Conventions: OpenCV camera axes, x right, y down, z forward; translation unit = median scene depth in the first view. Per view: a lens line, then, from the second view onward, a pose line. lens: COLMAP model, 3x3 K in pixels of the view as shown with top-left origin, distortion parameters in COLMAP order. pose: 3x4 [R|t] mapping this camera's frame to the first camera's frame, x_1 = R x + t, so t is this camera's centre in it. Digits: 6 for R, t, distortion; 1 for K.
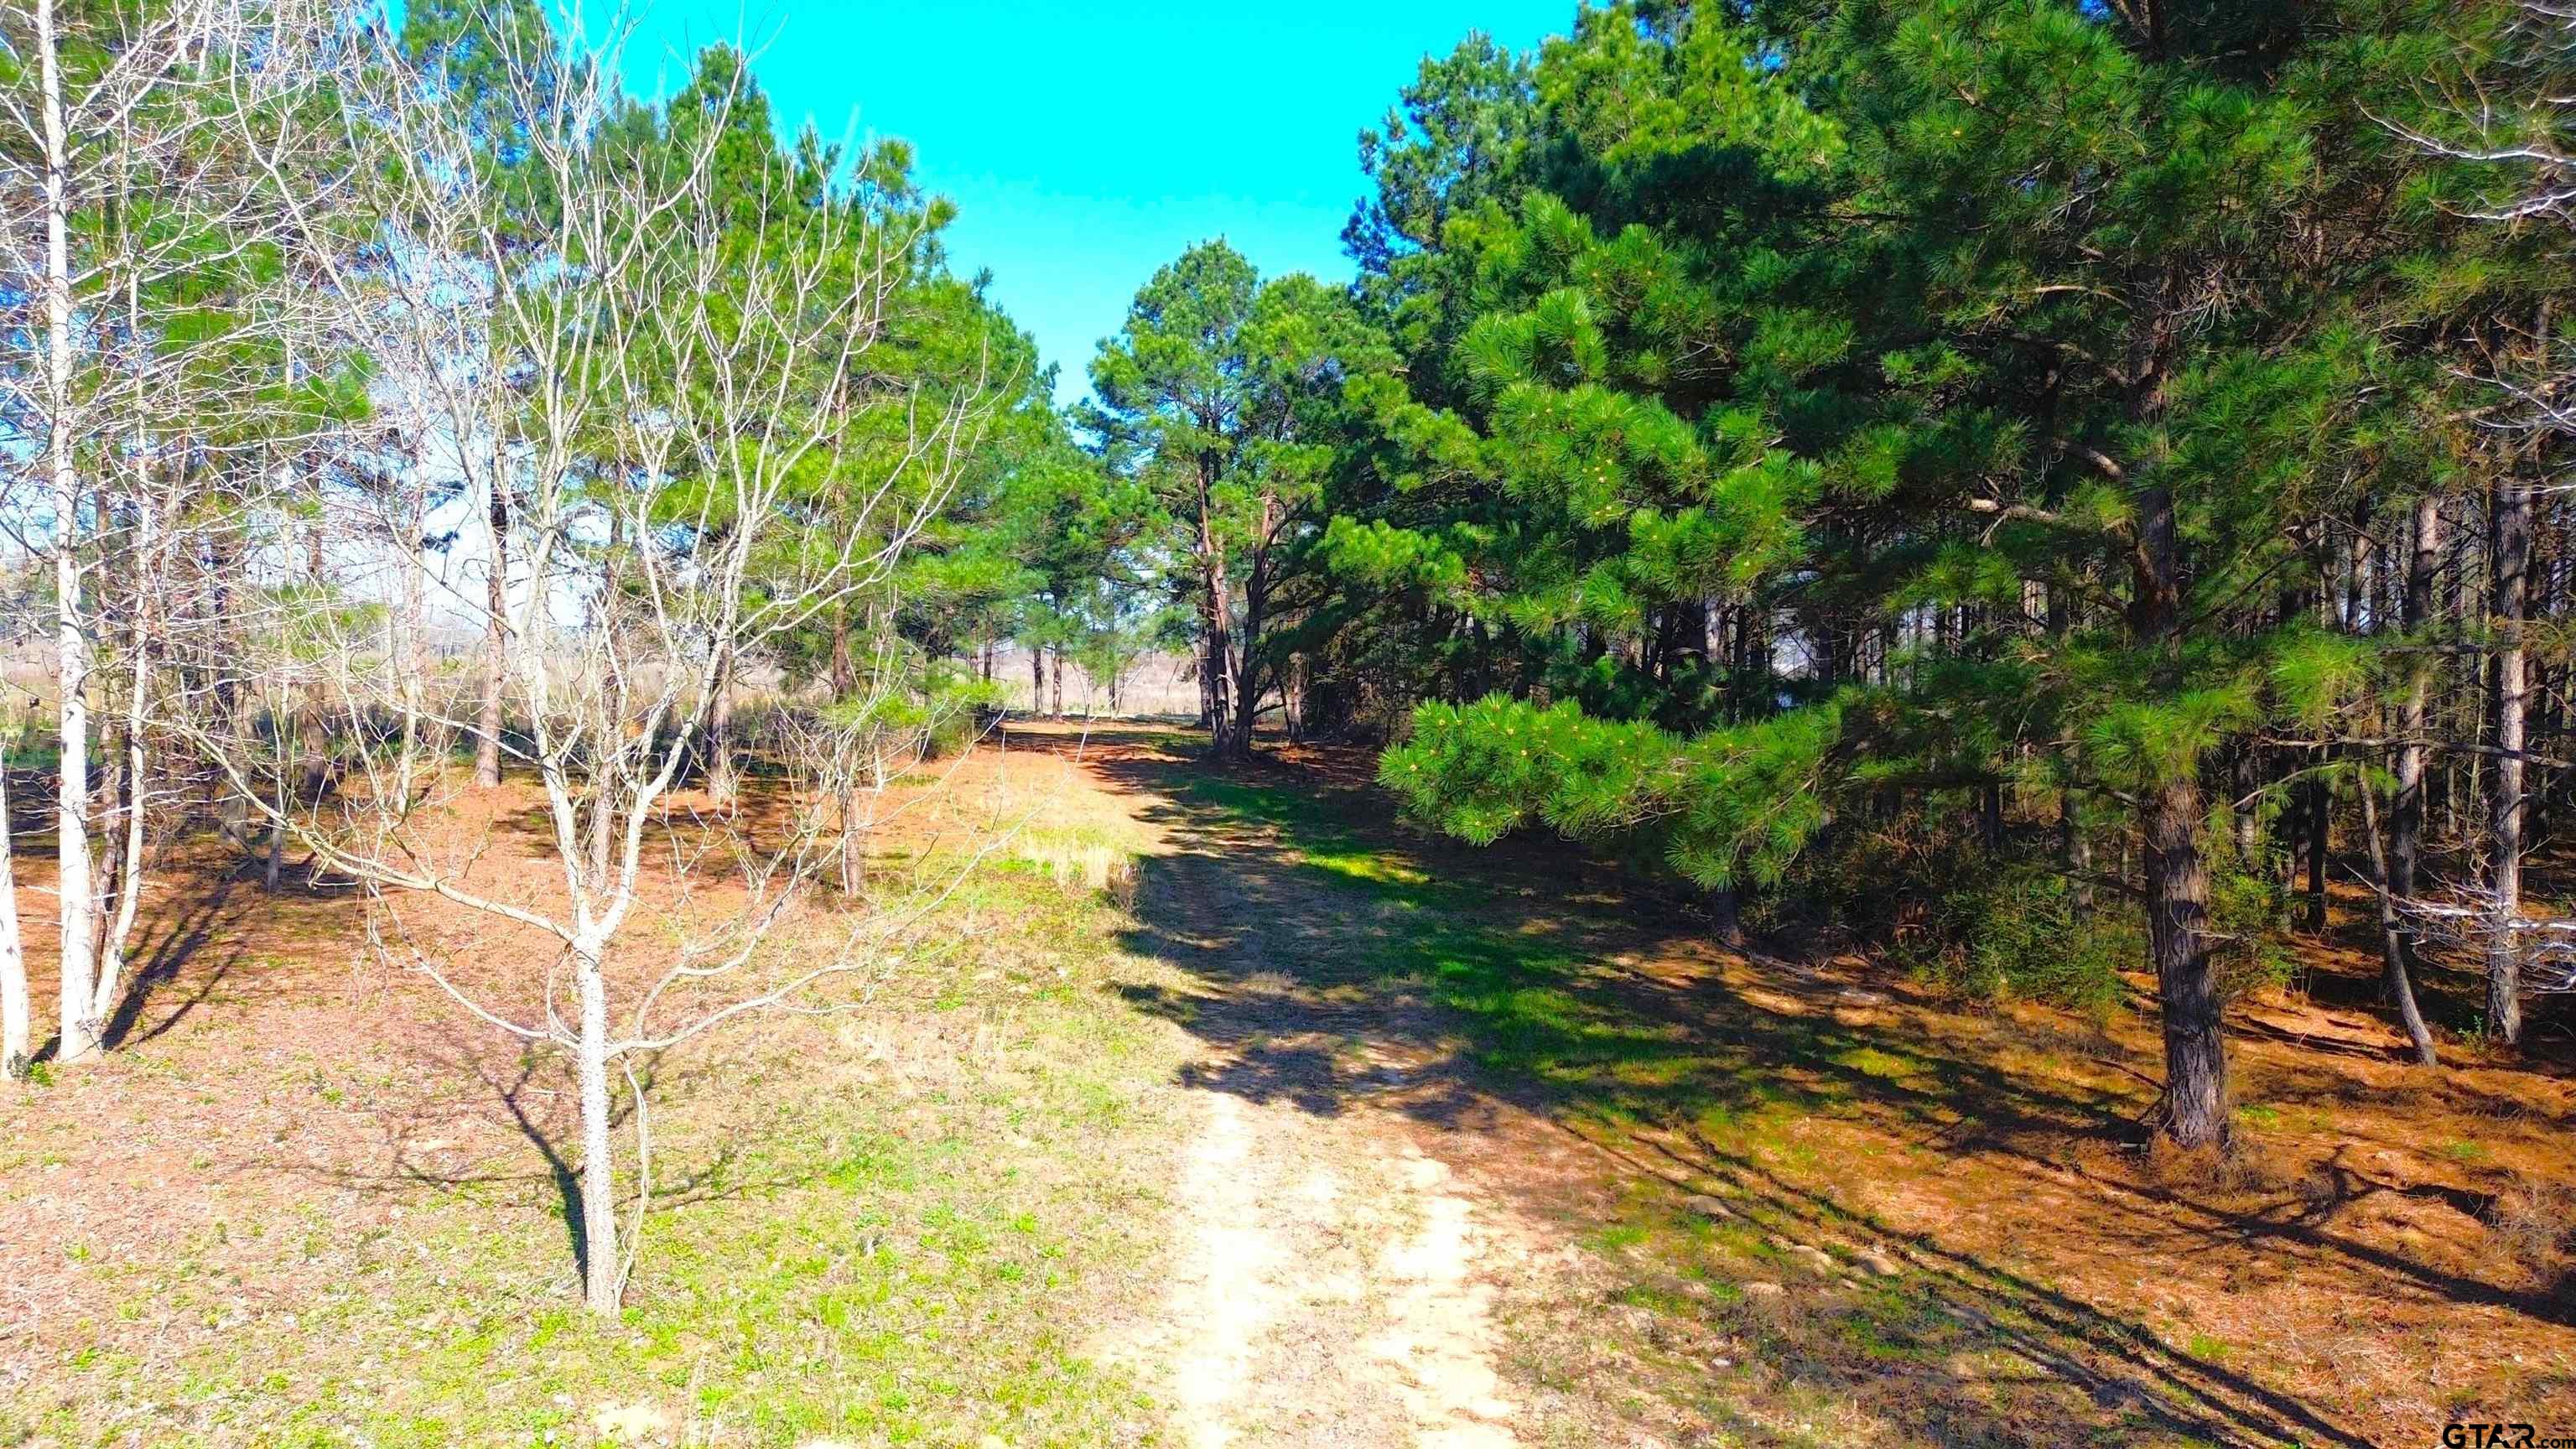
lens RADIAL K [[1819.9, 0, 1284.7], [0, 1819.9, 728.2], [0, 0, 1]] dist [0.059686, -0.057805]
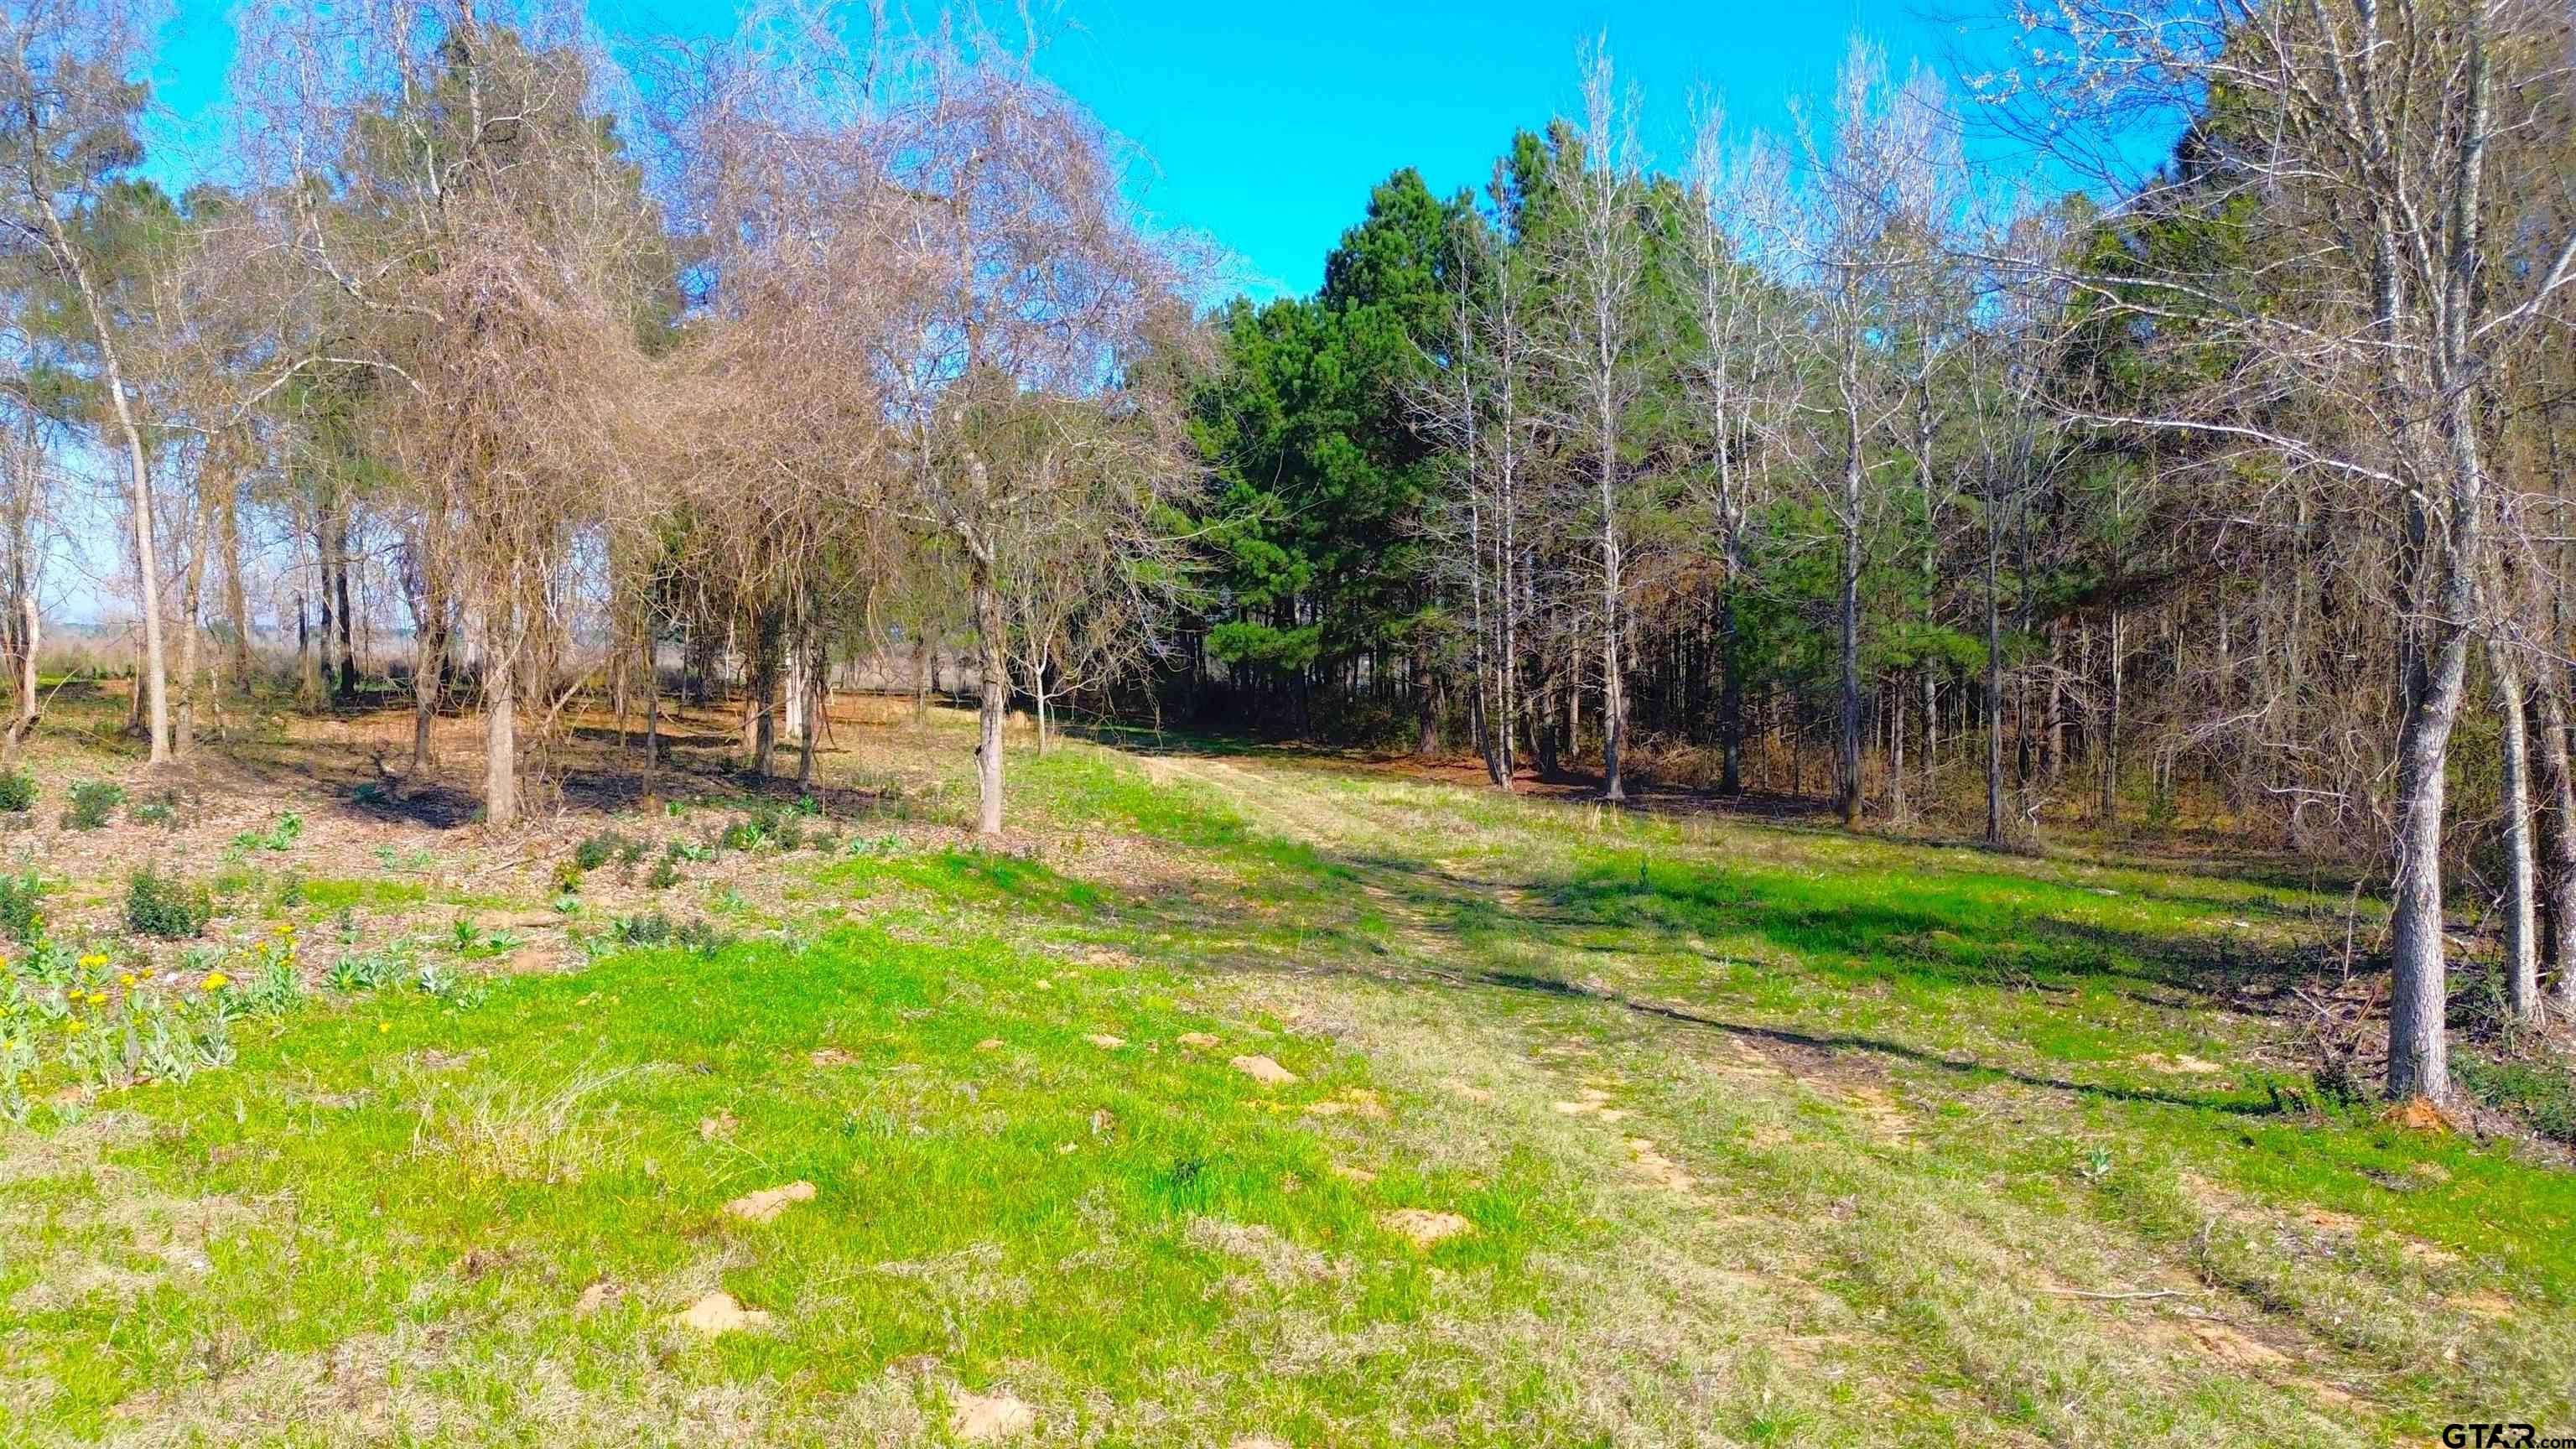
lens RADIAL K [[1819.9, 0, 1277.5], [0, 1819.9, 725.1], [0, 0, 1]] dist [0.059686, -0.057805]
pose [[0.977886, -0.023870, 0.207773, -0.599433], [0.013093, 0.998504, 0.053087, -0.002615], [-0.208729, -0.049193, 0.976736, -2.772676]]
